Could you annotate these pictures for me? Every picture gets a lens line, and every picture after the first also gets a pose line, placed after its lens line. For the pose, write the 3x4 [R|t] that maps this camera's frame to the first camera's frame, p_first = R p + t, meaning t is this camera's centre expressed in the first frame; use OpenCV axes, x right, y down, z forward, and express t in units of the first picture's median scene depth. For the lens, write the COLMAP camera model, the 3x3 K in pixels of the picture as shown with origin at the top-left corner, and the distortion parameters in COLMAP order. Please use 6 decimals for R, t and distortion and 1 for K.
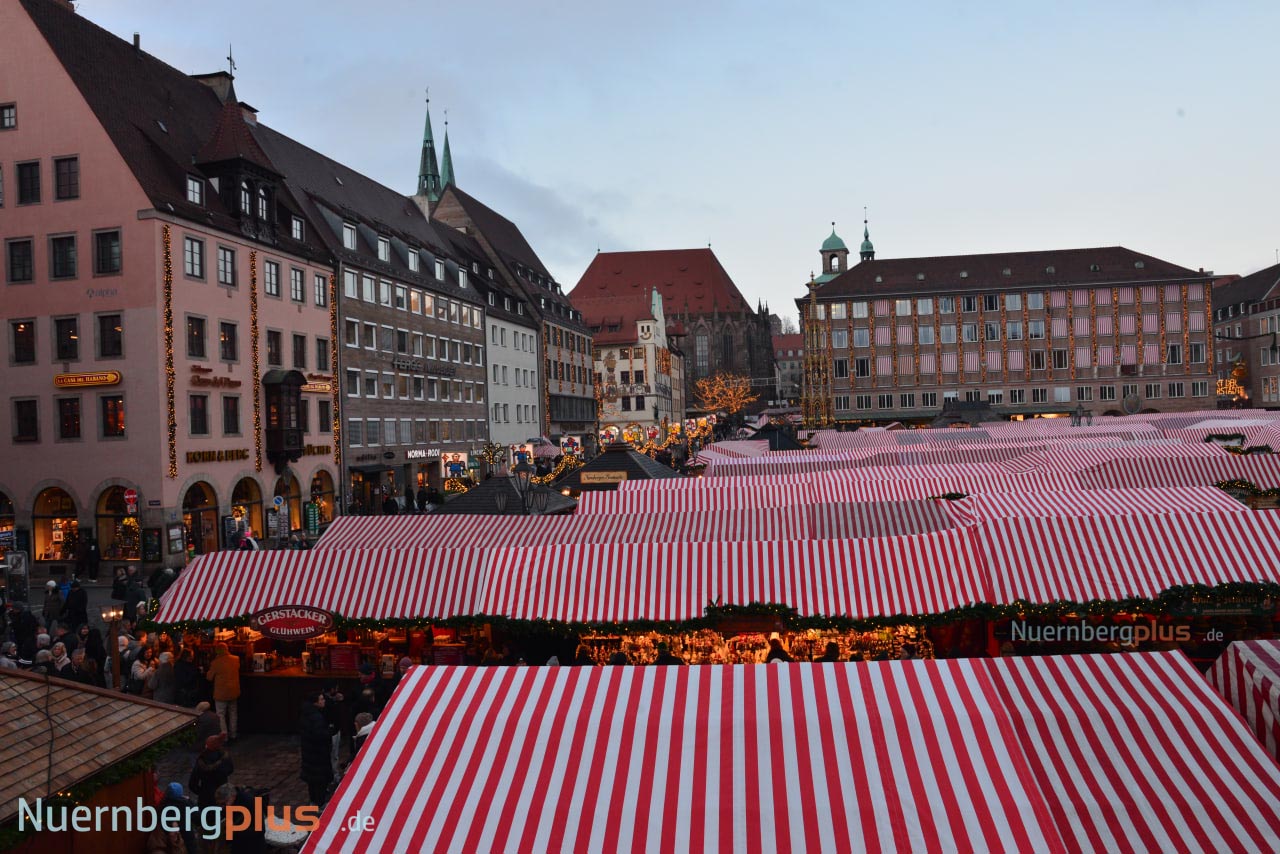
lens RADIAL K [[885.8, 0, 640.0], [0, 885.8, 427.0], [0, 0, 1]] dist [-0.119455, 0.090263]
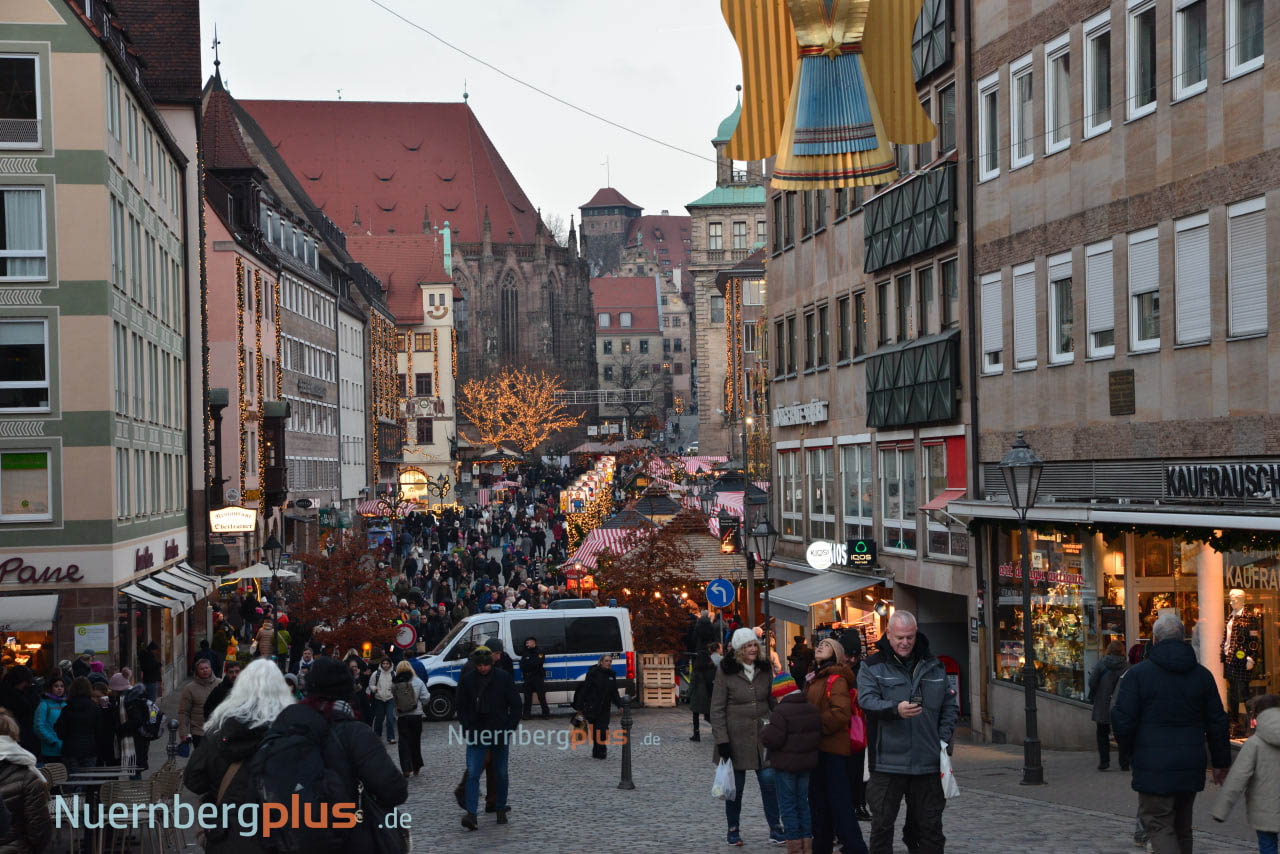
lens RADIAL K [[2345.8, 0, 640.0], [0, 2345.8, 427.0], [0, 0, 1]] dist [0.295897, 0.013060]
pose [[0.975362, 0.022849, 0.219426, -0.314353], [-0.017794, 0.999529, -0.024984, 0.007799], [-0.219893, 0.020464, 0.975309, -0.780477]]
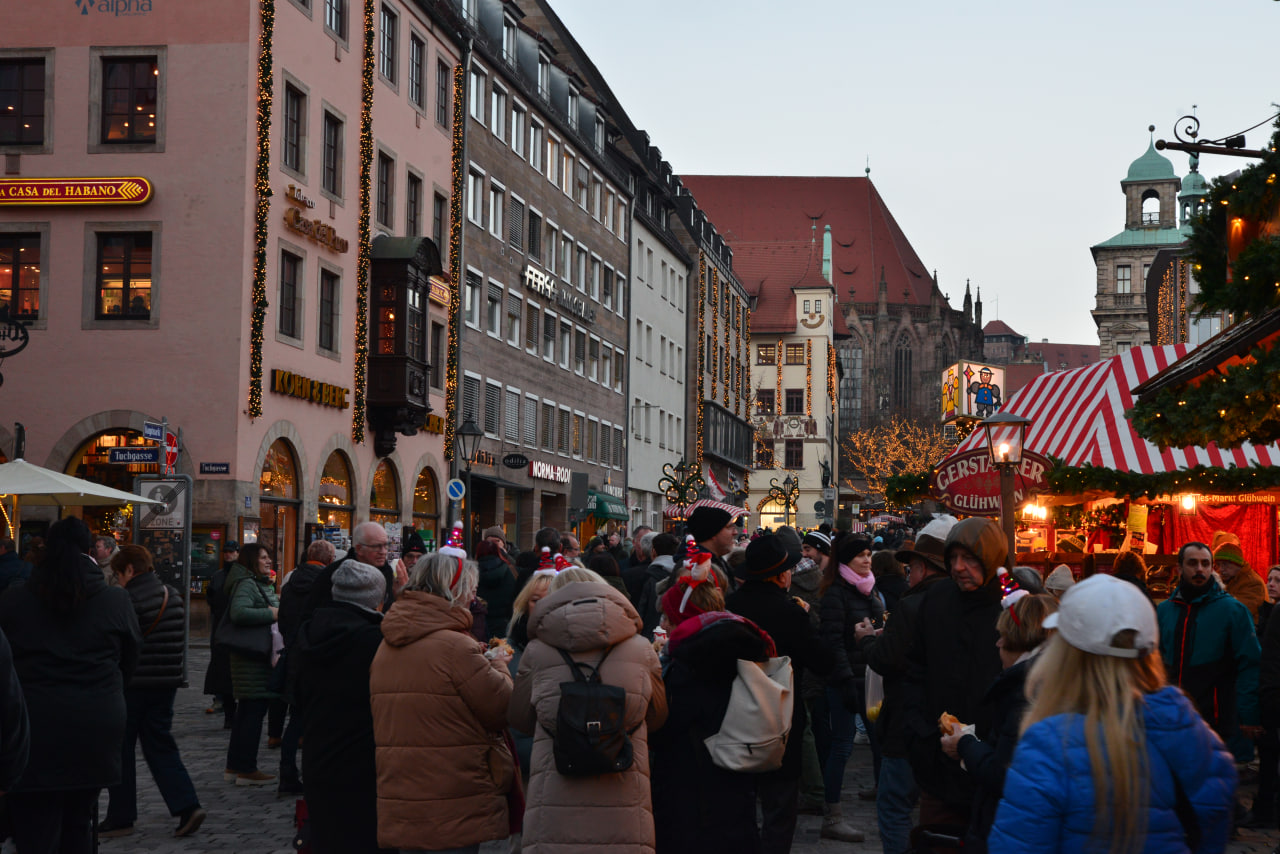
lens RADIAL K [[1766.9, 0, 640.0], [0, 1766.9, 427.0], [0, 0, 1]] dist [0.096561, 0.071901]
pose [[0.998400, 0.055566, 0.010480, -0.157232], [-0.054665, 0.995874, -0.072429, 0.054699], [-0.014462, 0.071740, 0.997319, 0.026904]]
